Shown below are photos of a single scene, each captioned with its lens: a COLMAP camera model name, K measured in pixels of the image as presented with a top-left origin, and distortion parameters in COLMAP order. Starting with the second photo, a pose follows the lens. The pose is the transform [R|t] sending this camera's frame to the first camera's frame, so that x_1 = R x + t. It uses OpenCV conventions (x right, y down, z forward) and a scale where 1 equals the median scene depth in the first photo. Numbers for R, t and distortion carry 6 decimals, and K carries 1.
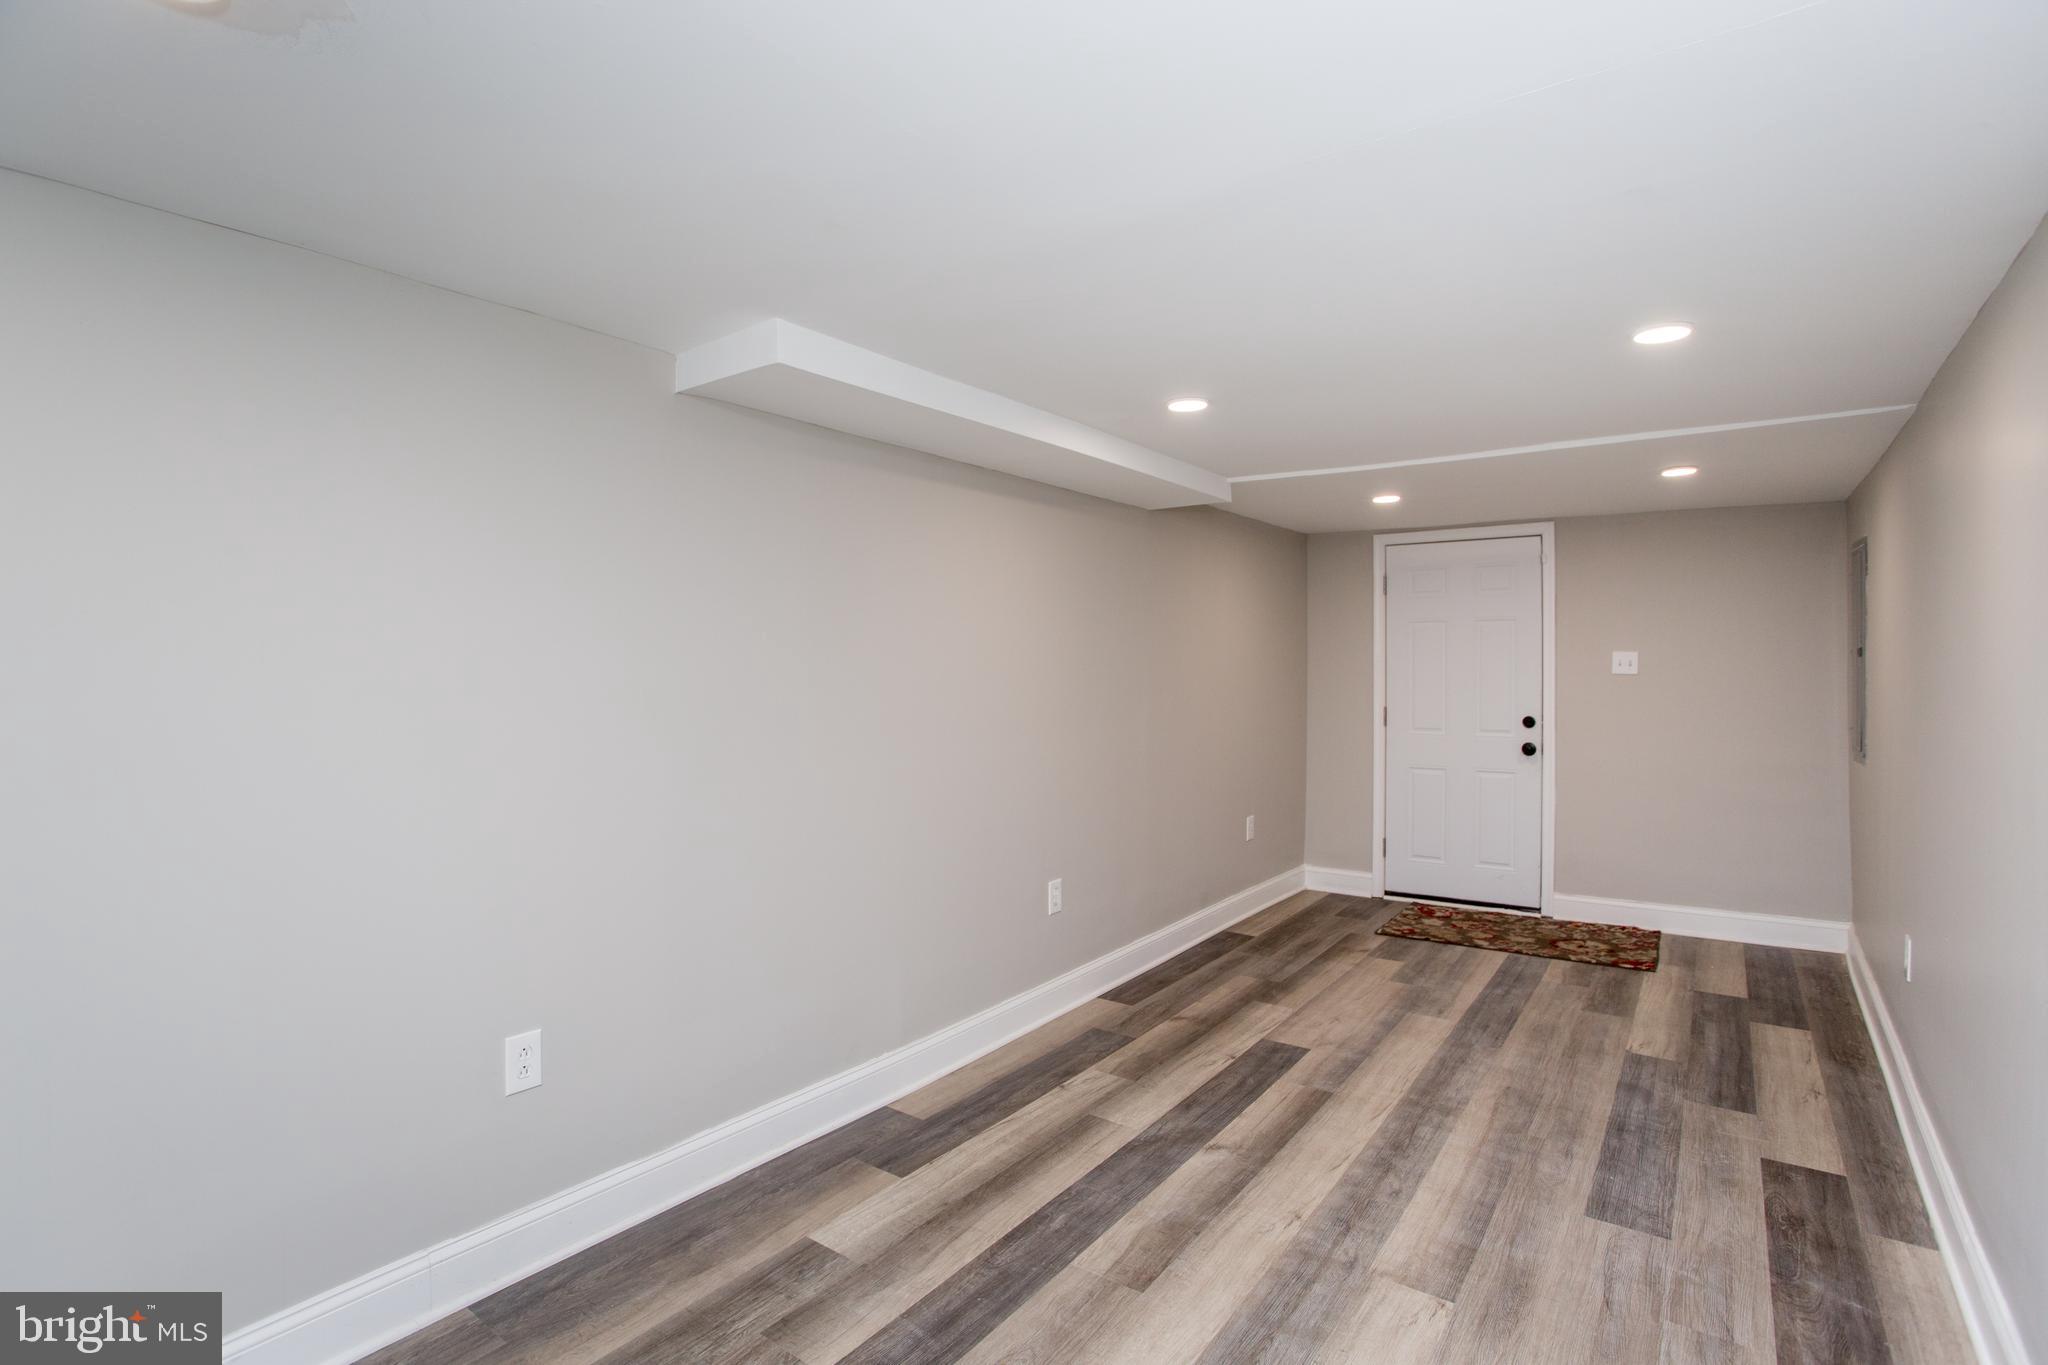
lens RADIAL K [[987.2, 0, 1011.2], [0, 987.2, 679.0], [0, 0, 1]] dist [-0.072149, 0.027200]
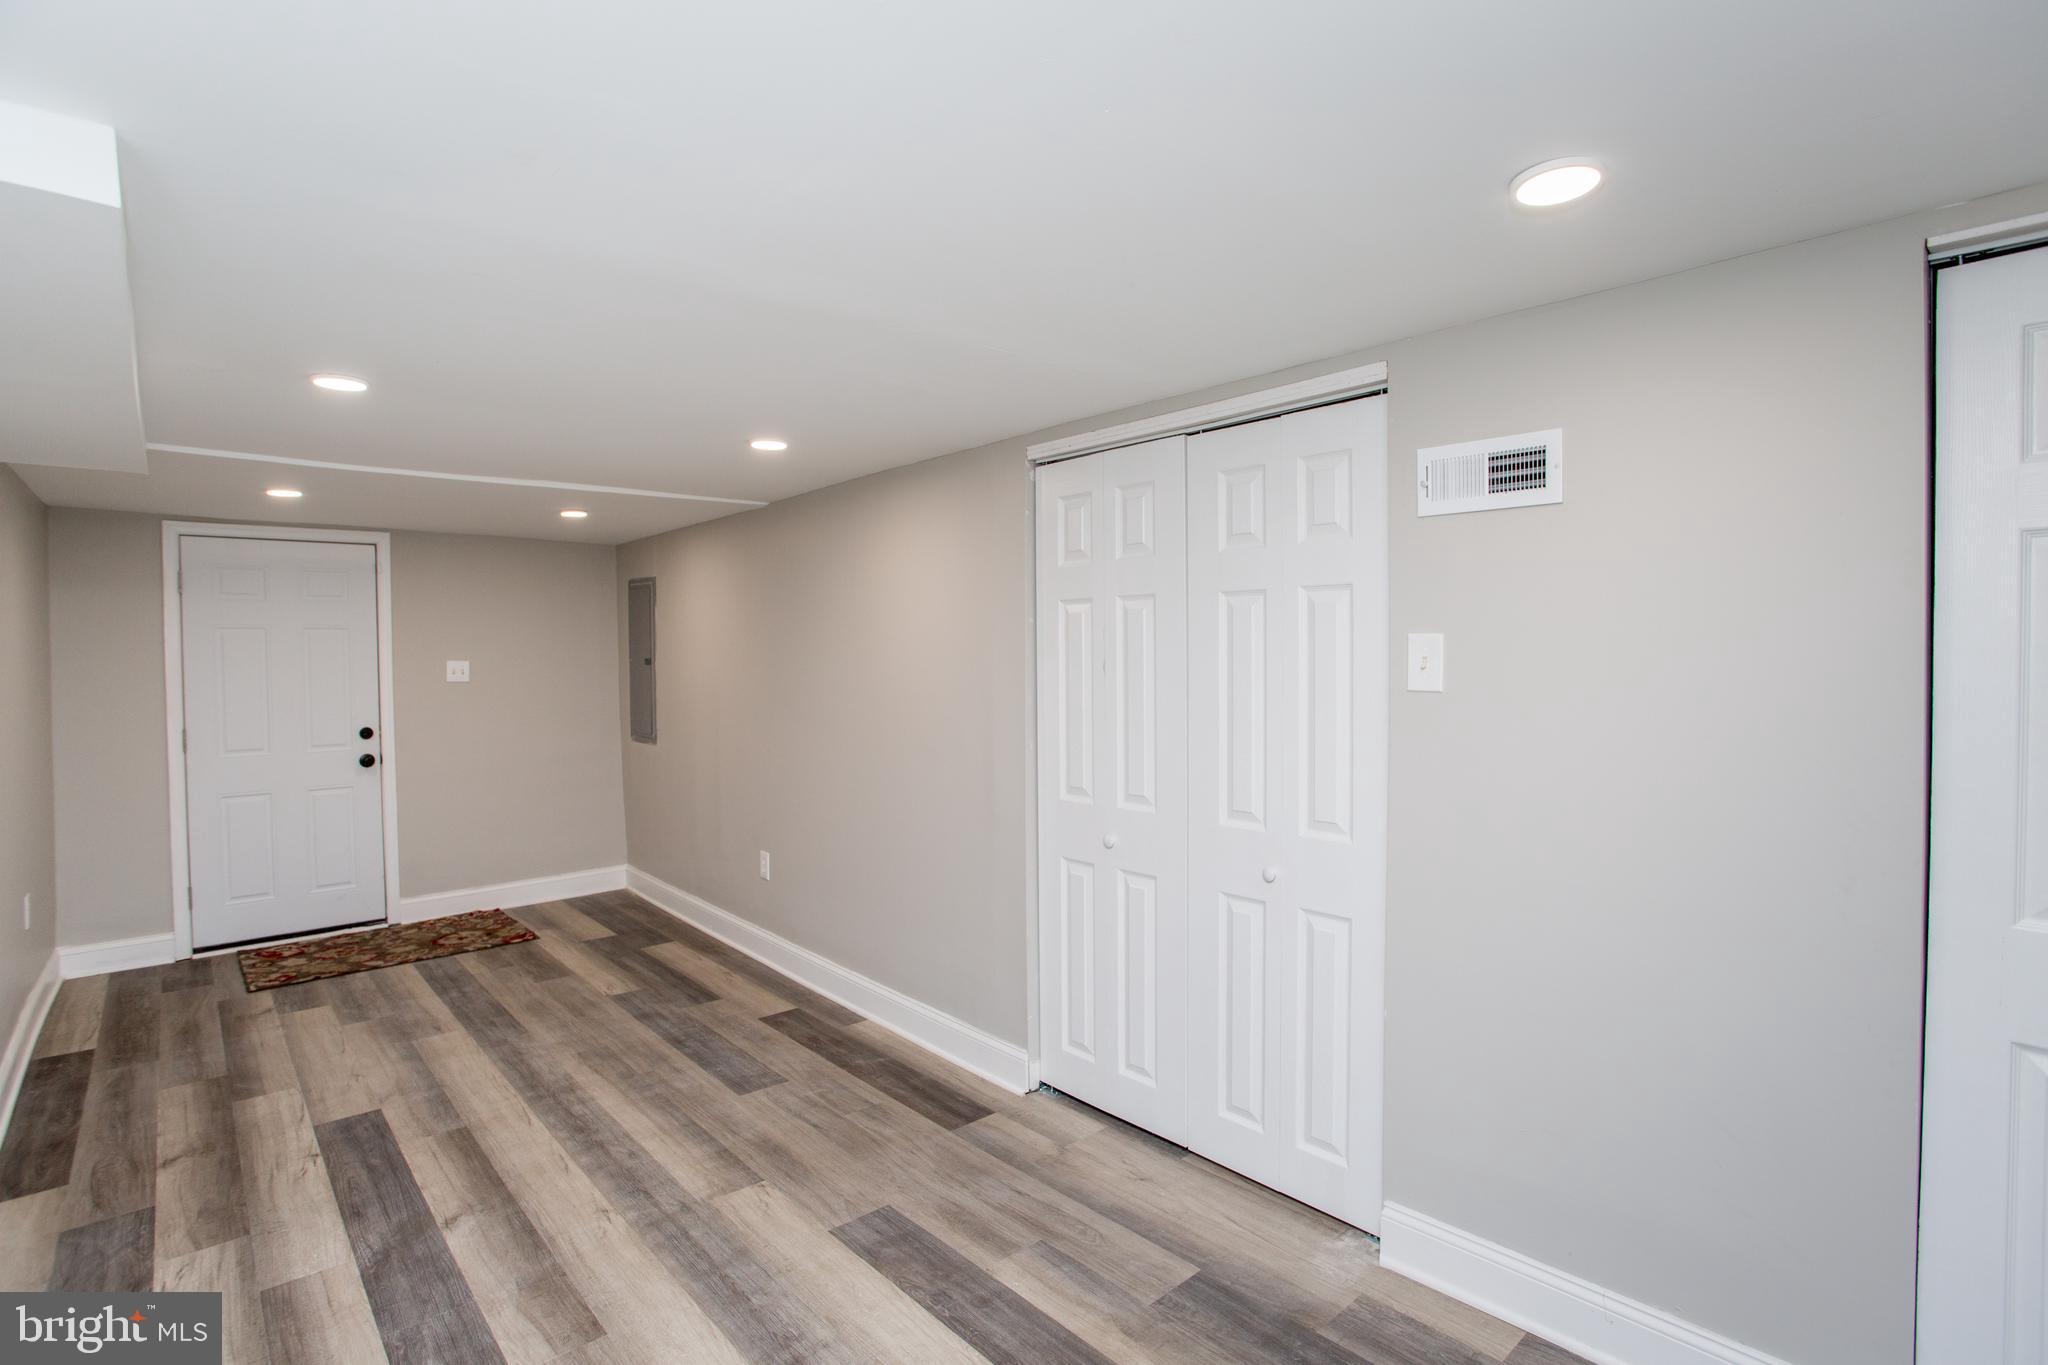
lens RADIAL K [[984.0, 0, 1023.0], [0, 984.0, 677.9], [0, 0, 1]] dist [-0.066263, 0.024276]
pose [[0.202623, -0.024073, 0.978961, -0.431965], [0.022077, 0.999556, 0.020010, -0.025061], [-0.979008, 0.017558, 0.203064, 0.228164]]
